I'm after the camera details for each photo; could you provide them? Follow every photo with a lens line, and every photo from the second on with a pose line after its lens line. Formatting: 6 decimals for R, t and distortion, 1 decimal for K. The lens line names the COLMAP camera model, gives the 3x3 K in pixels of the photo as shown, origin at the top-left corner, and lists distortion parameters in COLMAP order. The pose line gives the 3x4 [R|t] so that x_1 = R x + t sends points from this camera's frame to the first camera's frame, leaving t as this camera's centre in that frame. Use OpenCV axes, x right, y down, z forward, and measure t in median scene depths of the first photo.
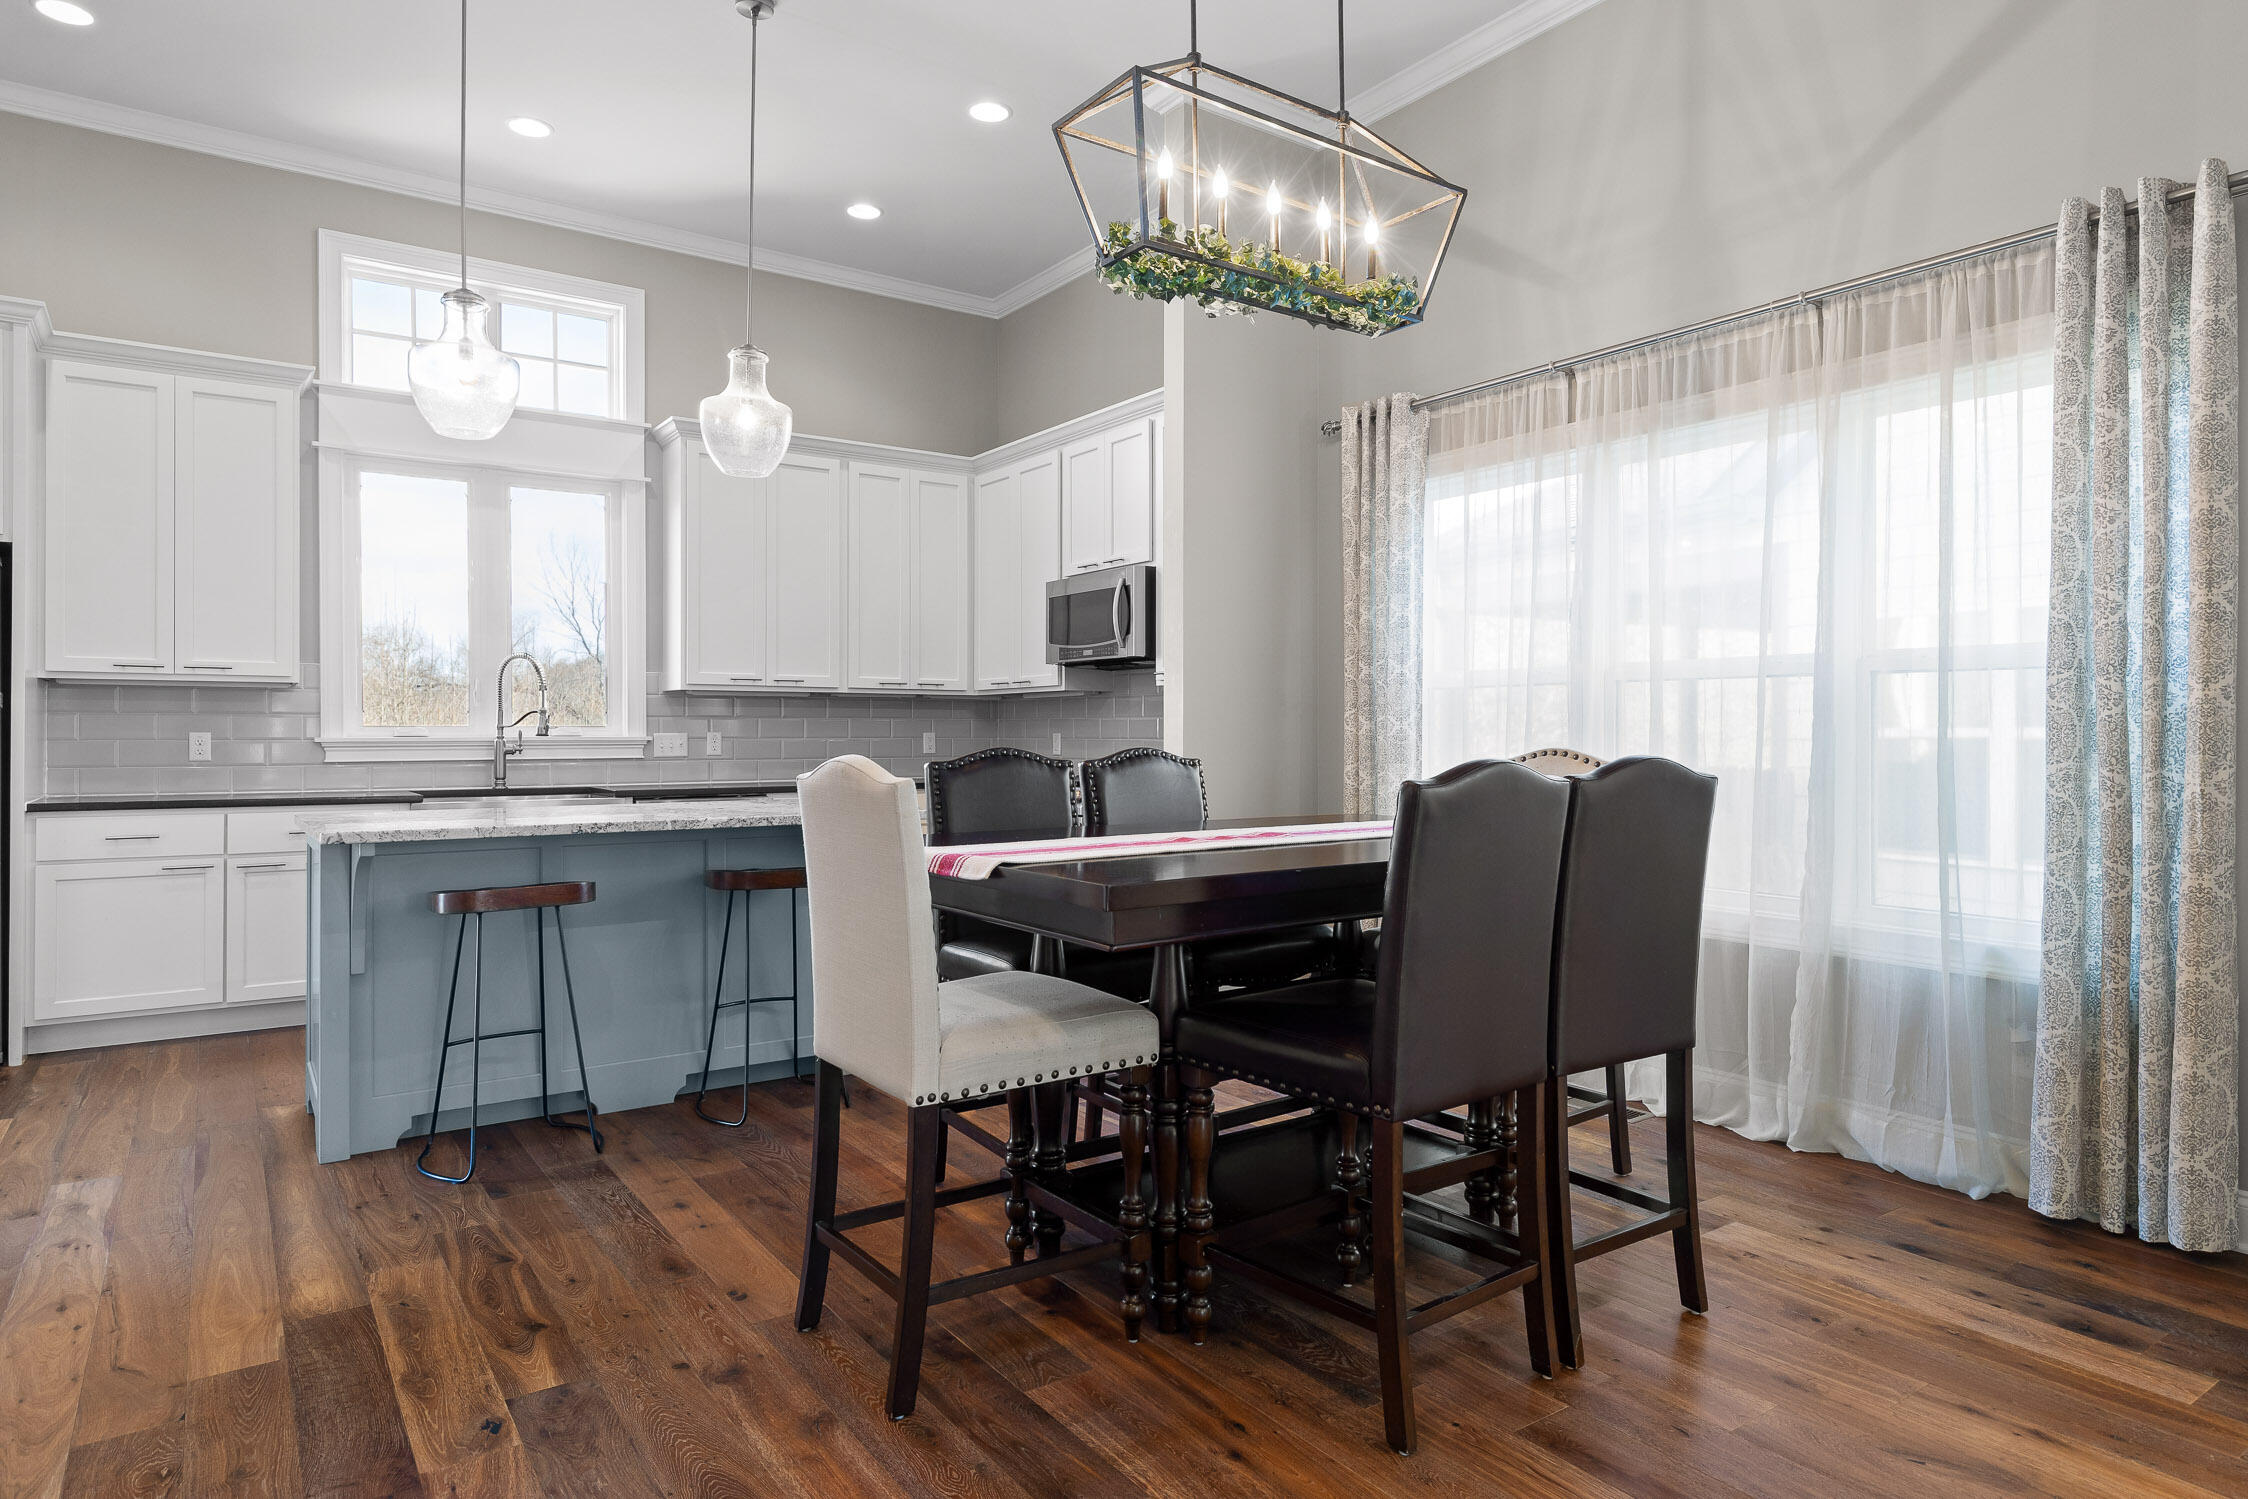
lens RADIAL K [[1288.8, 0, 1105.0], [0, 1288.8, 735.2], [0, 0, 1]] dist [0.015423, 0.000086]
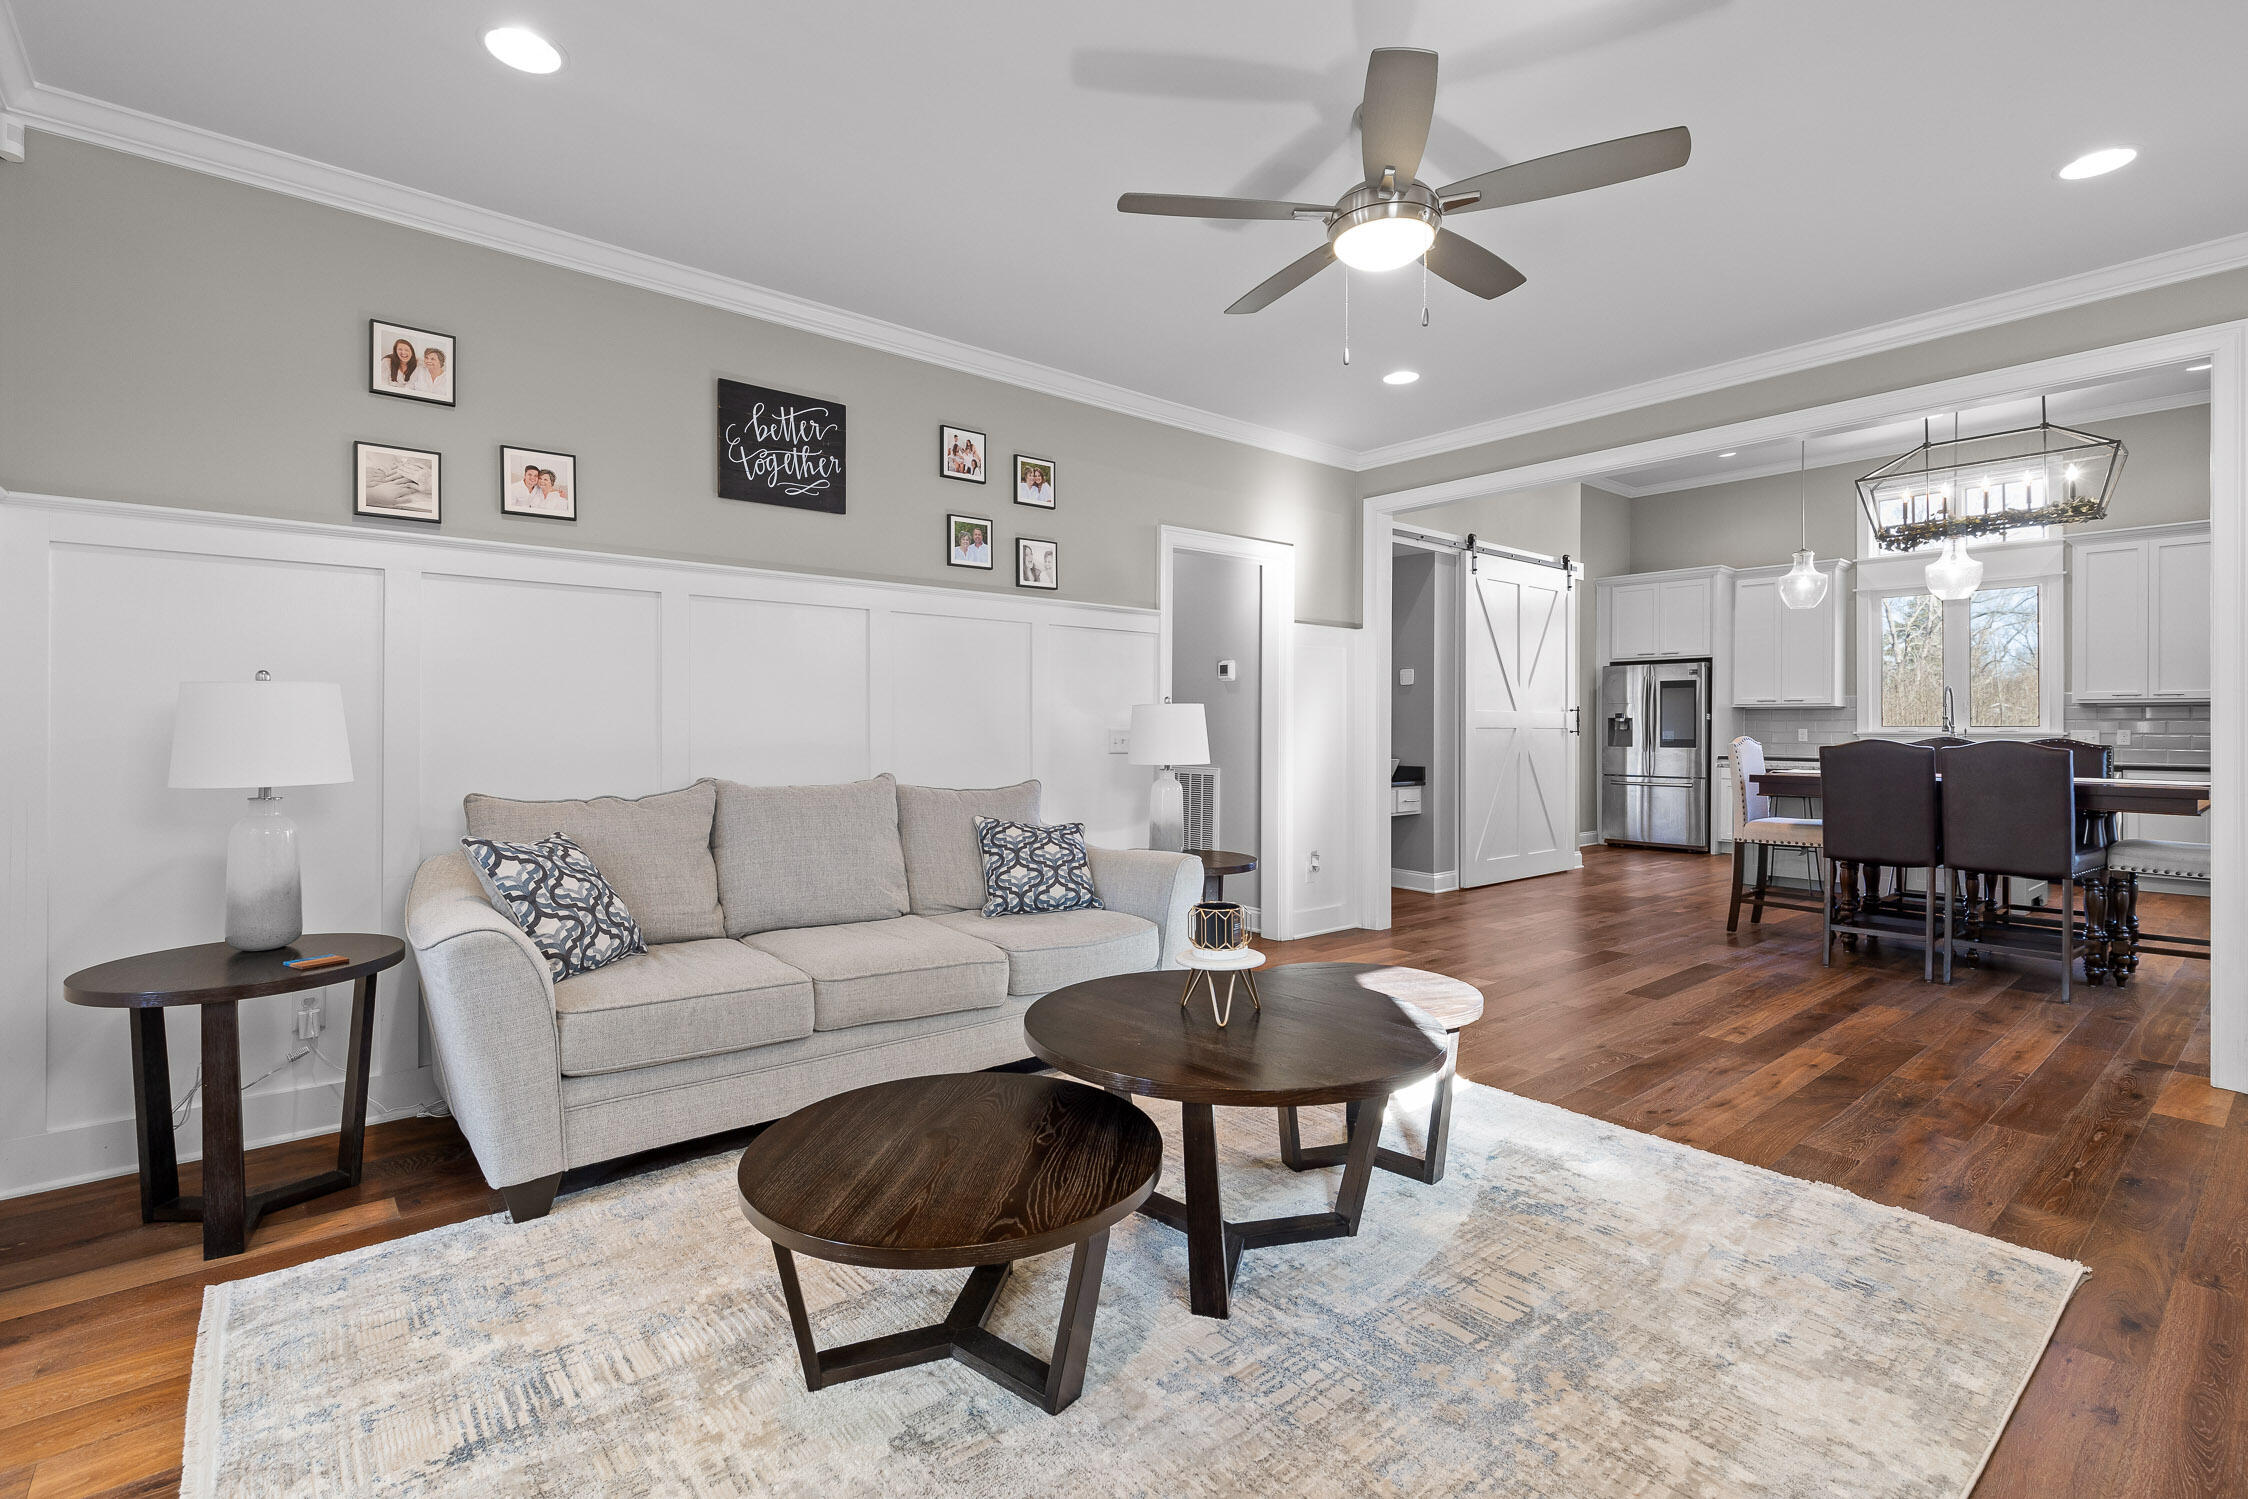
lens RADIAL K [[1032.6, 0, 1121.0], [0, 1032.6, 720.3], [0, 0, 1]] dist [0.005822, -0.000285]
pose [[0.092254, -0.005795, -0.995719, 0.870166], [-0.003614, 0.999975, -0.006155, -0.001524], [0.995729, 0.004166, 0.092231, -0.300084]]
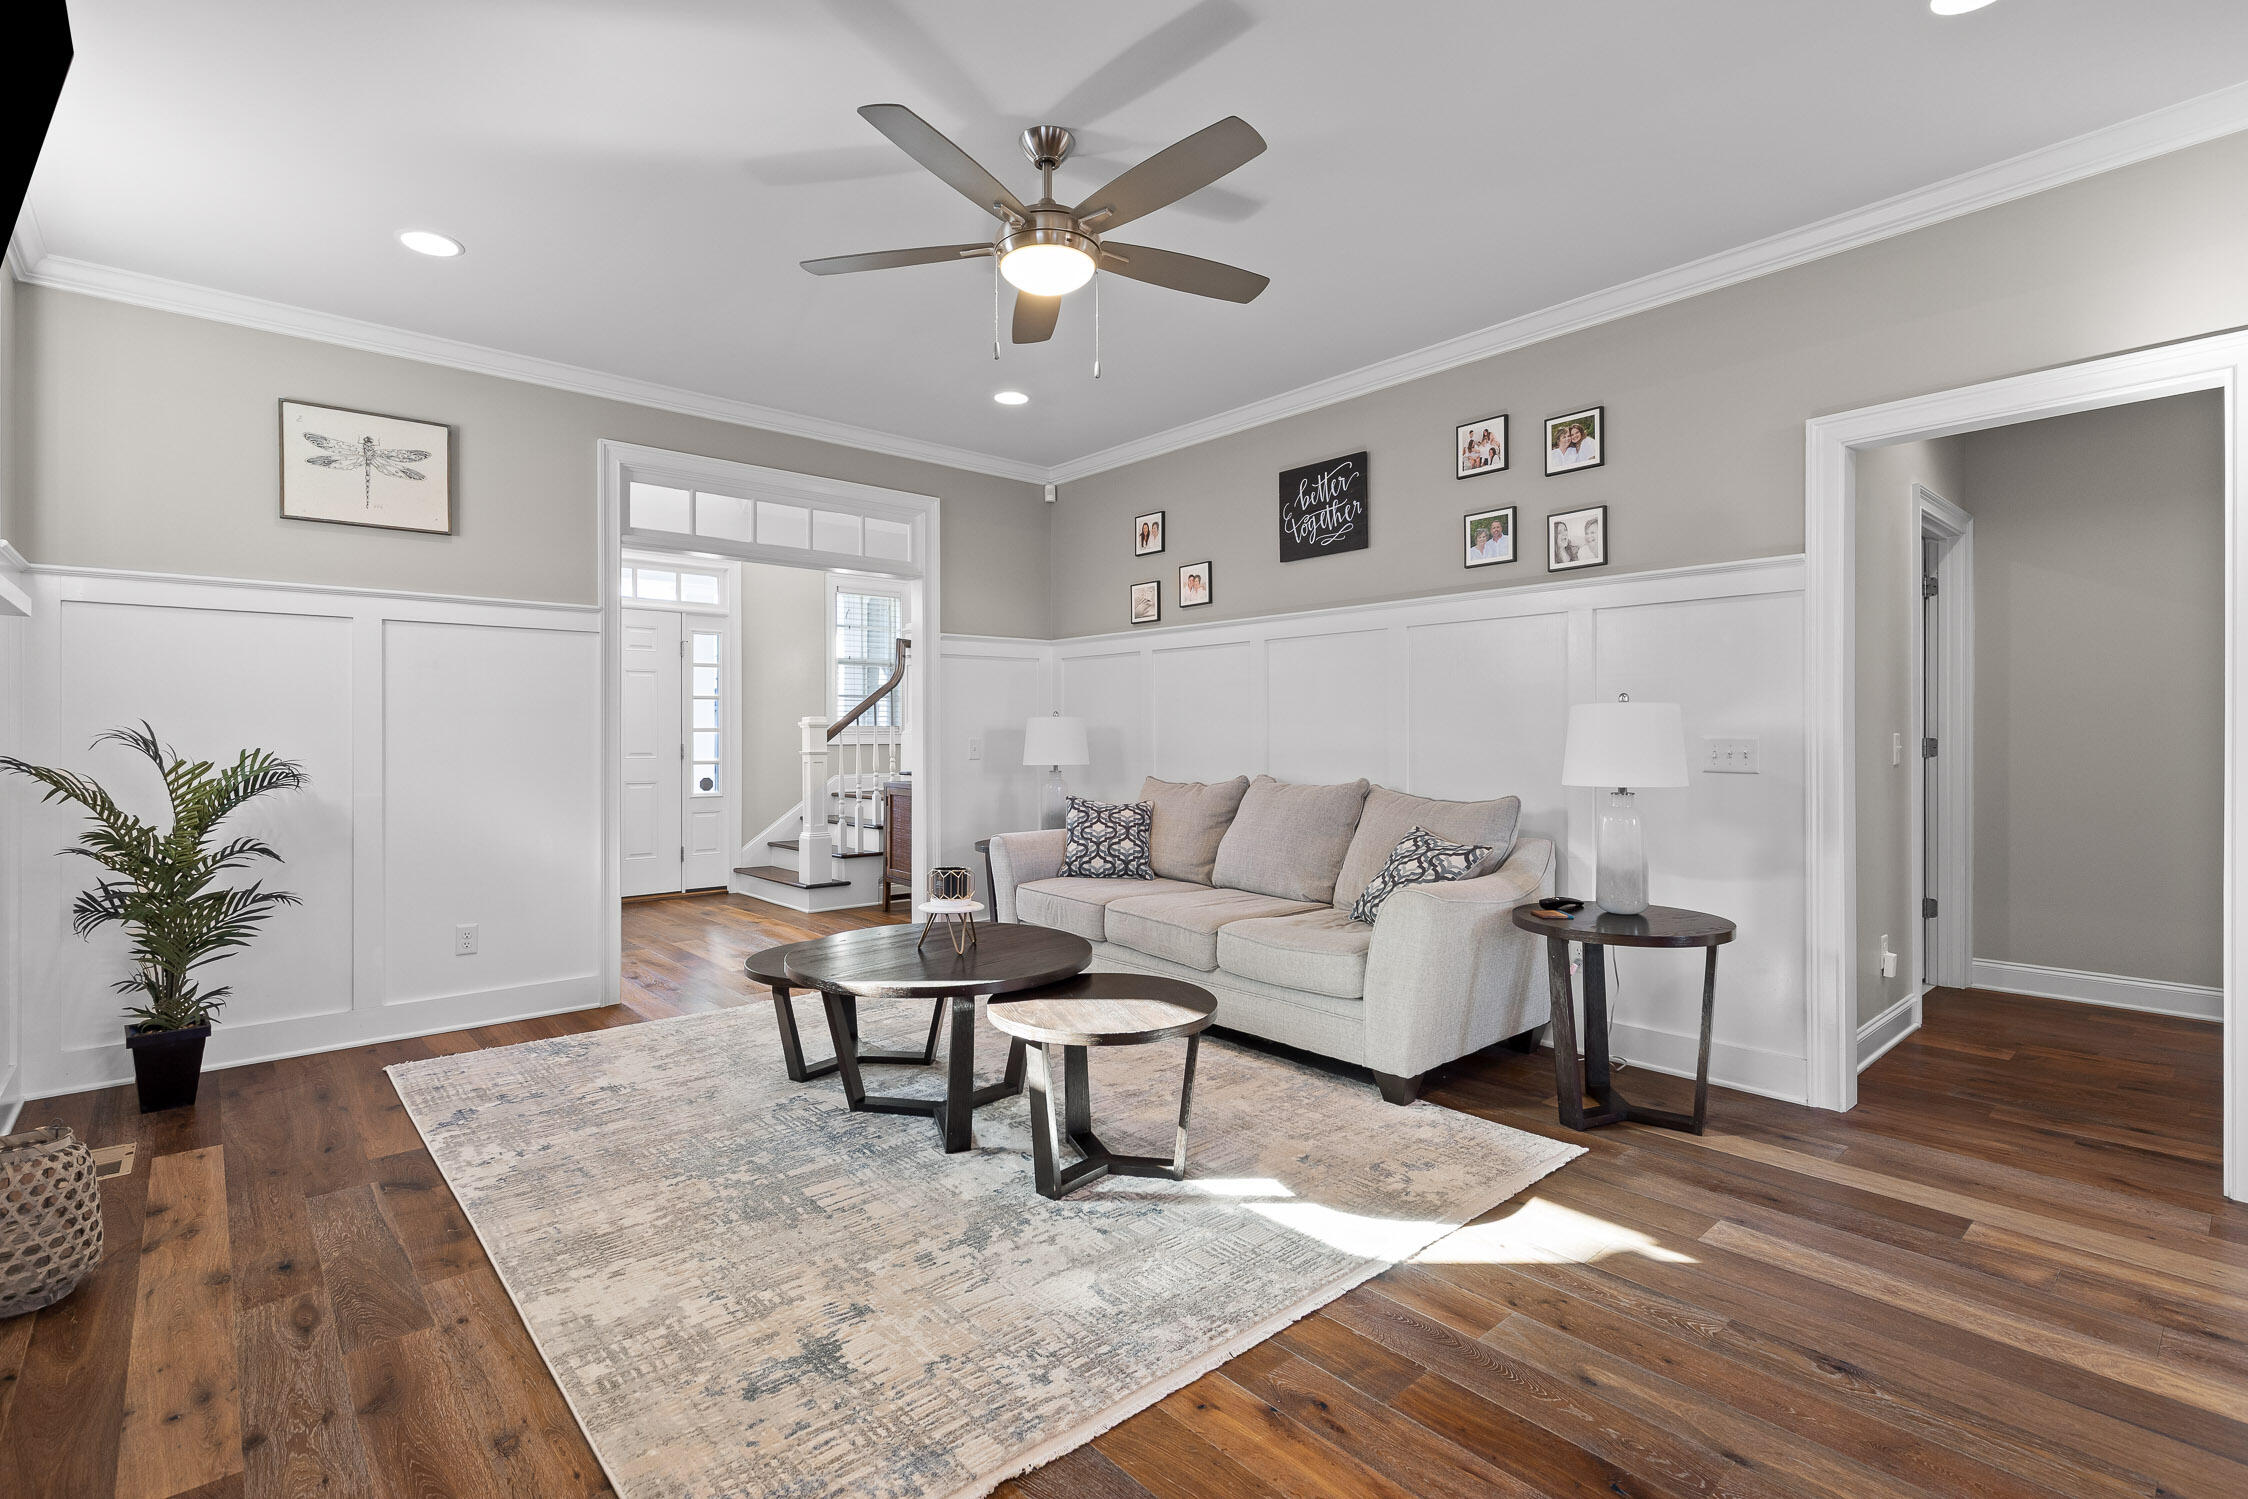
lens RADIAL K [[1032.6, 0, 1092.6], [0, 1032.6, 736.0], [0, 0, 1]] dist [0.005822, -0.000285]
pose [[-0.994474, 0.004431, -0.104892, 0.460485], [0.004405, 0.999990, 0.000483, -0.002264], [0.104894, 0.000018, -0.994483, 0.320908]]
